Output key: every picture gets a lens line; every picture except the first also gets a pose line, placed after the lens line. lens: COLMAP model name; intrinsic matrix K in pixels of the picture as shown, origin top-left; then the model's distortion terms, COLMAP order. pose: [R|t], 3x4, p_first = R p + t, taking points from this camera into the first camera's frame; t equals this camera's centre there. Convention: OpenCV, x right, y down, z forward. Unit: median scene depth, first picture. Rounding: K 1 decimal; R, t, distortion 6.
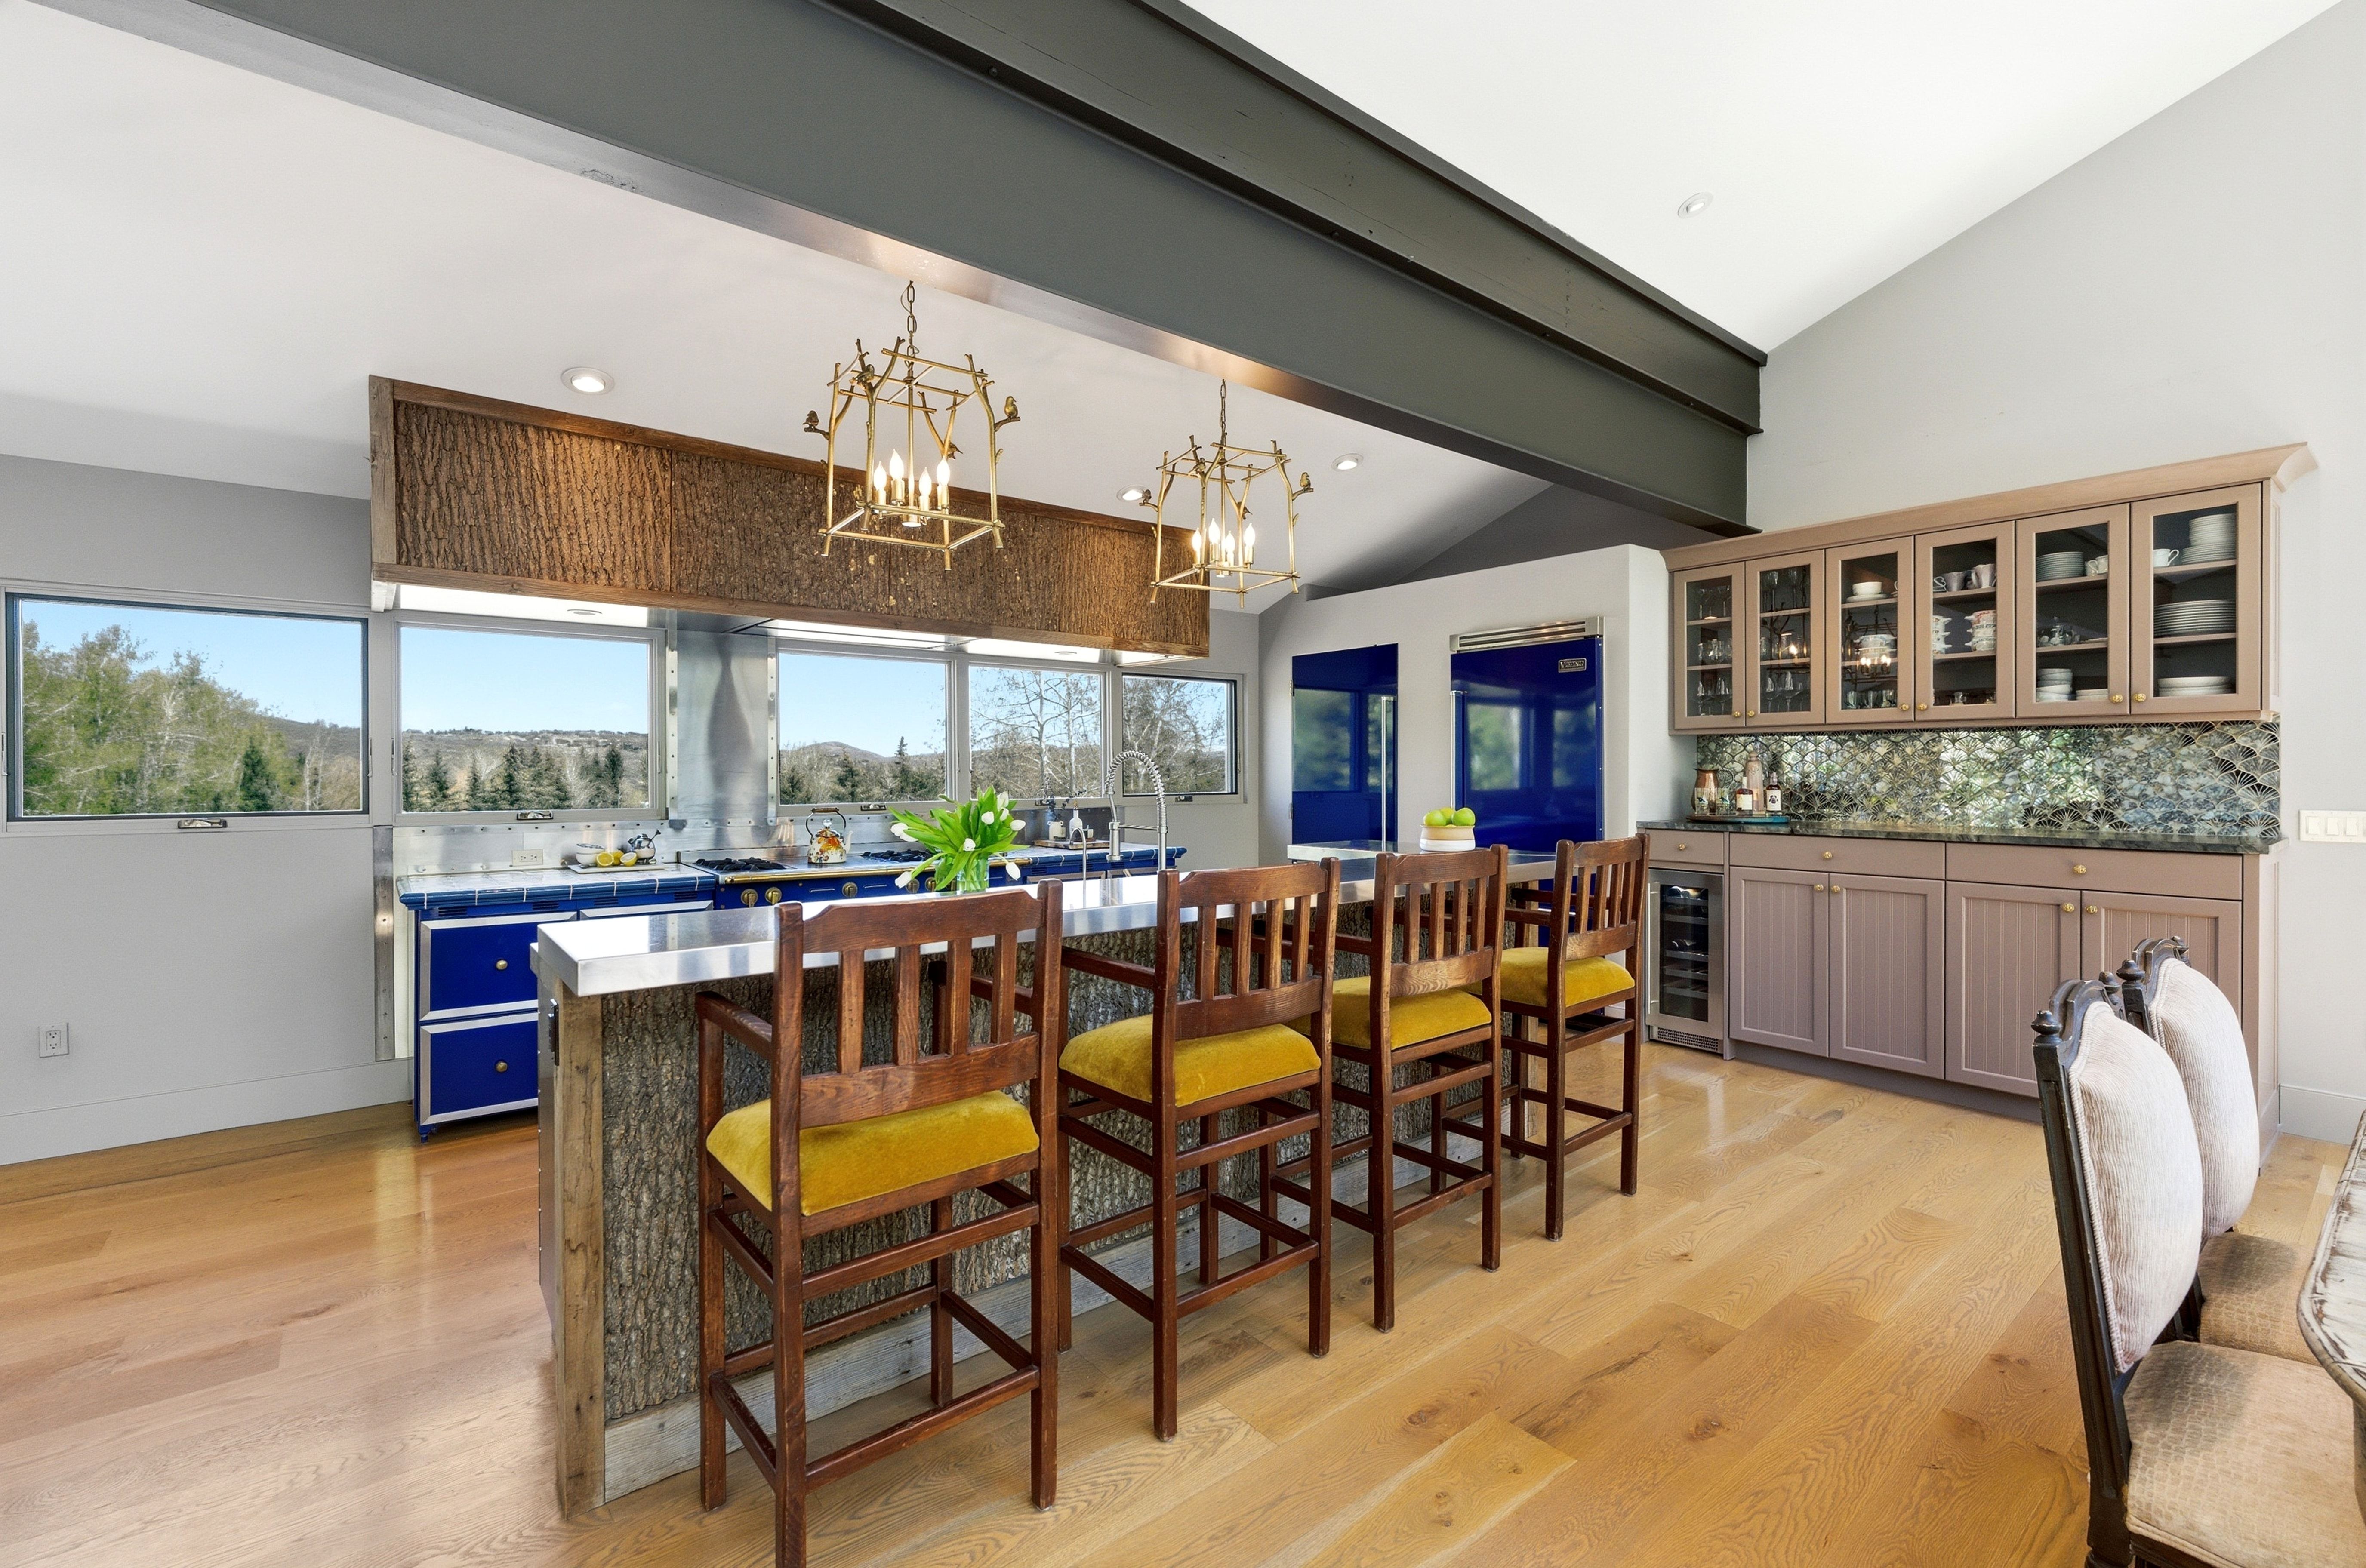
lens RADIAL K [[1044.4, 0, 1173.6], [0, 1044.4, 775.0], [0, 0, 1]] dist [-0.000315, -0.000556]
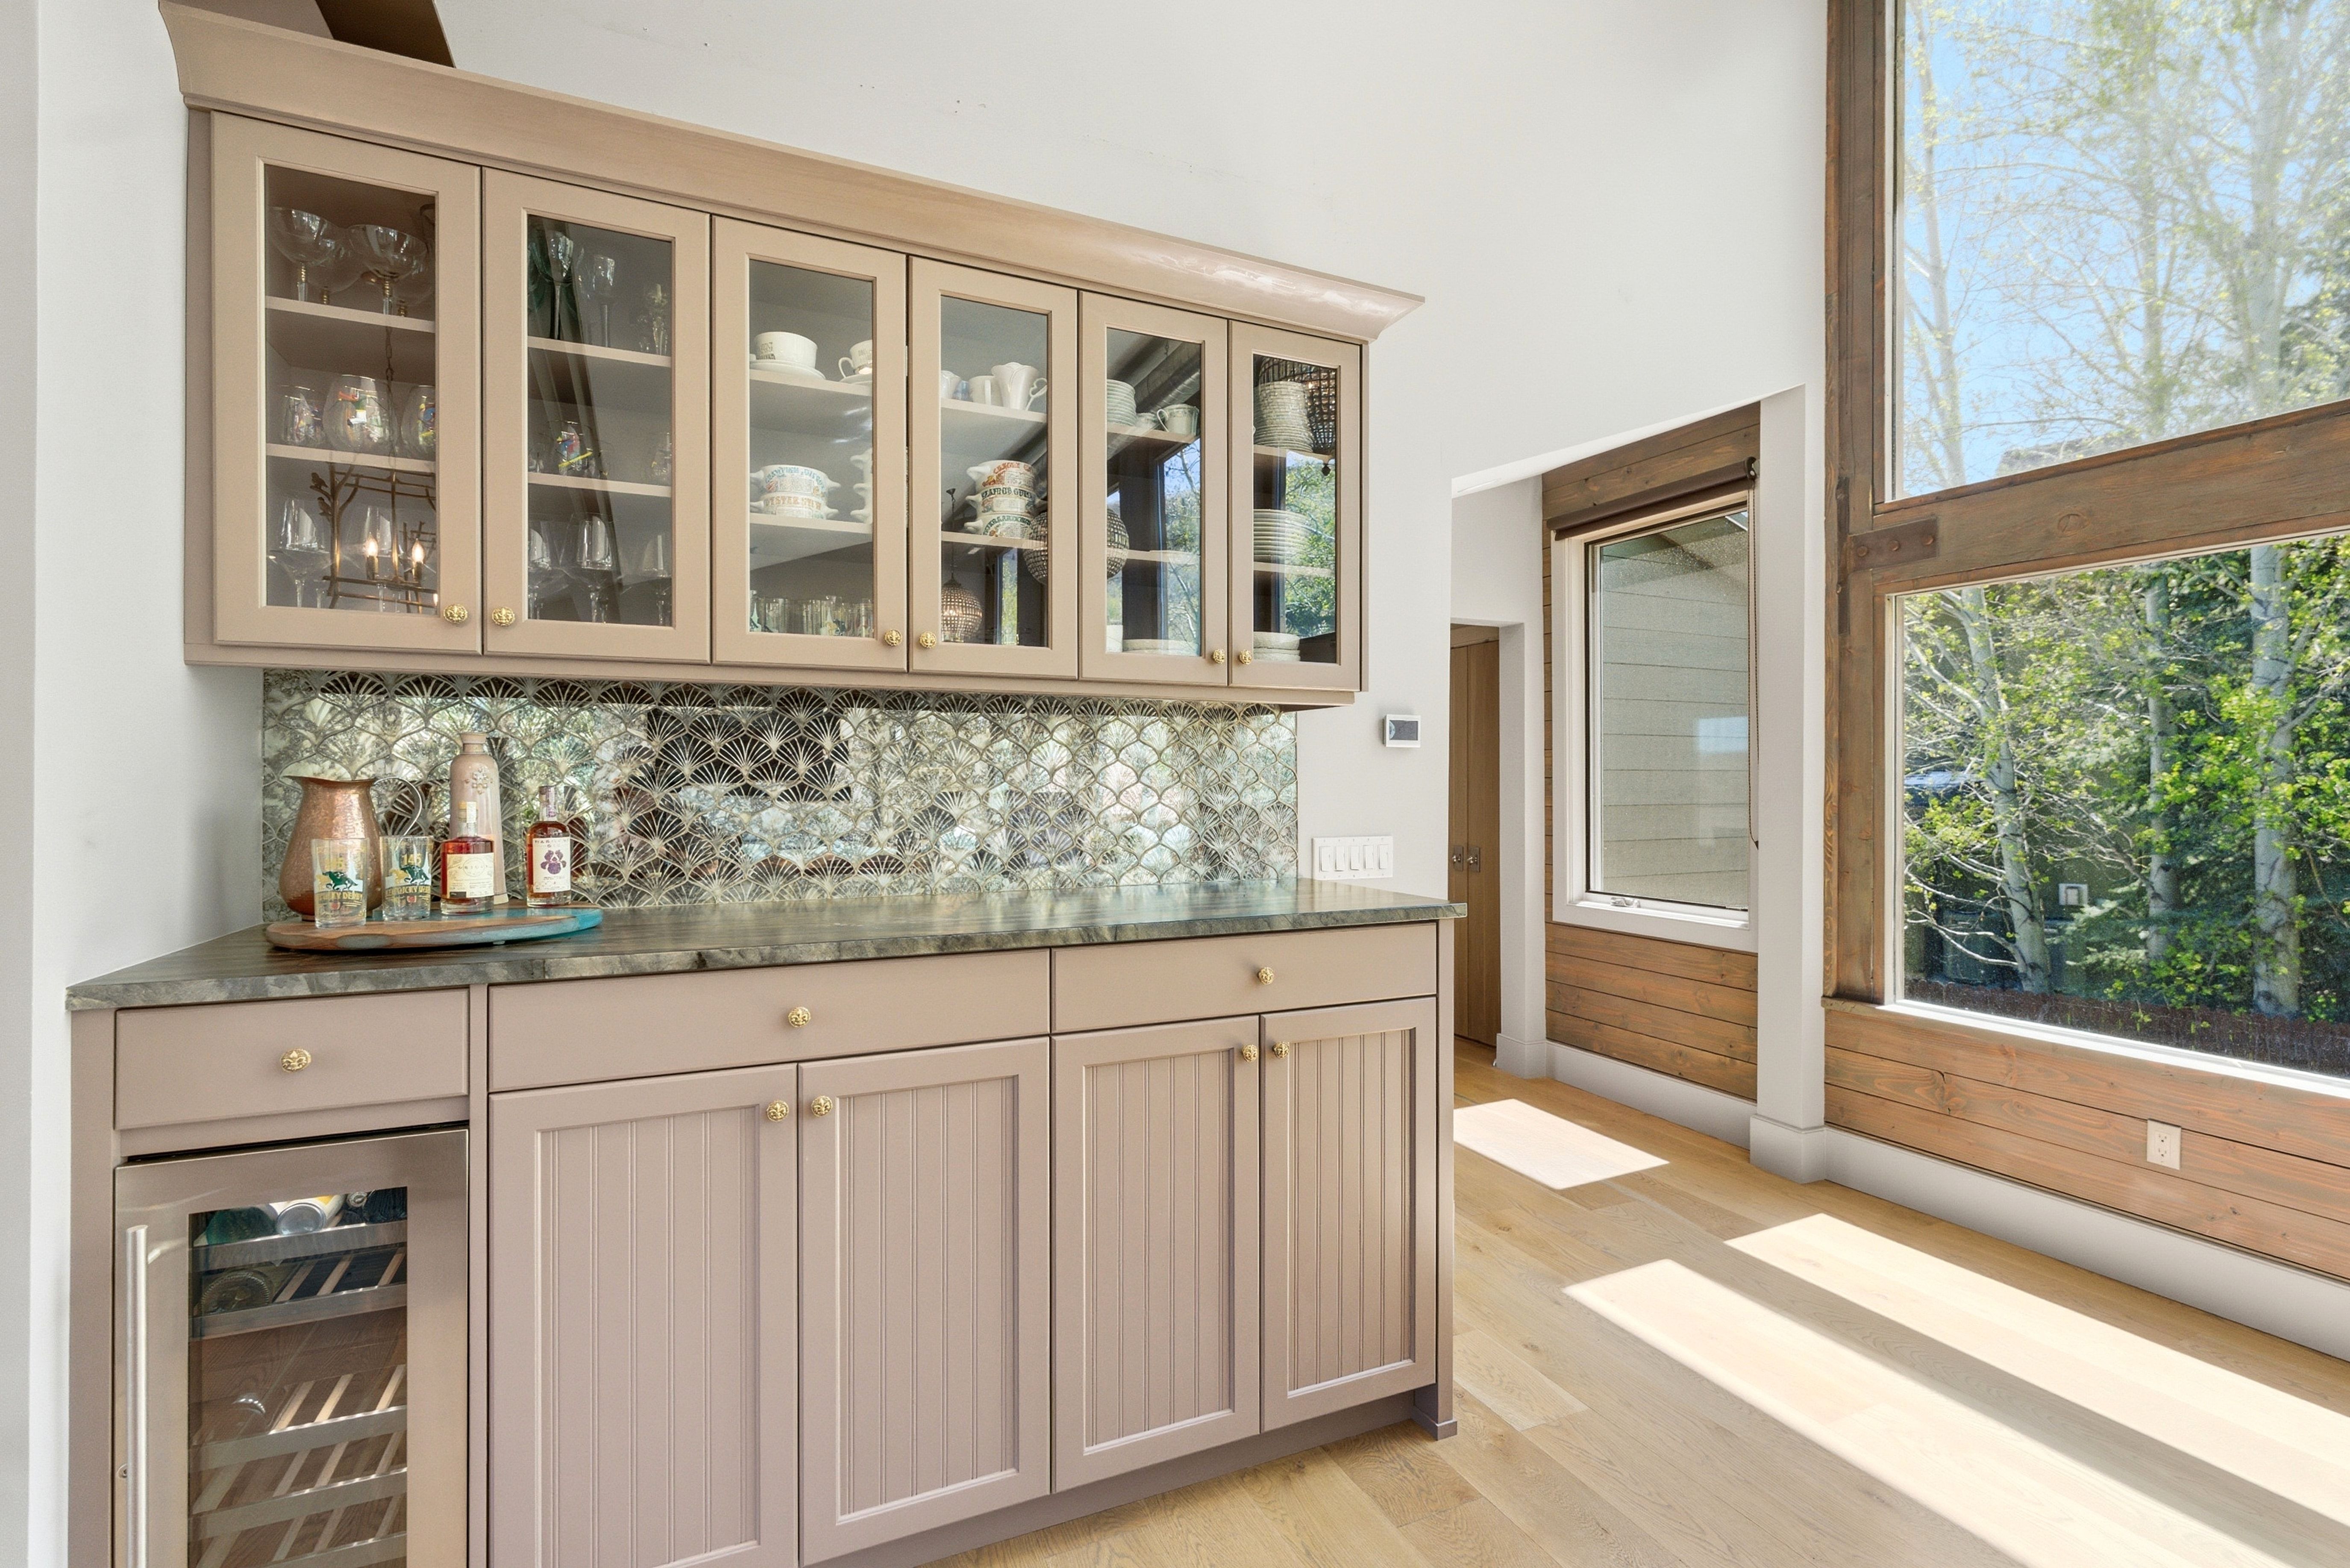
lens RADIAL K [[1037.5, 0, 1156.0], [0, 1037.5, 781.9], [0, 0, 1]] dist [-0.000315, -0.000556]
pose [[0.241724, 0.001357, 0.970344, 0.278279], [0.004126, 0.999989, -0.002426, -0.002827], [-0.970336, 0.004590, 0.241716, 0.718749]]
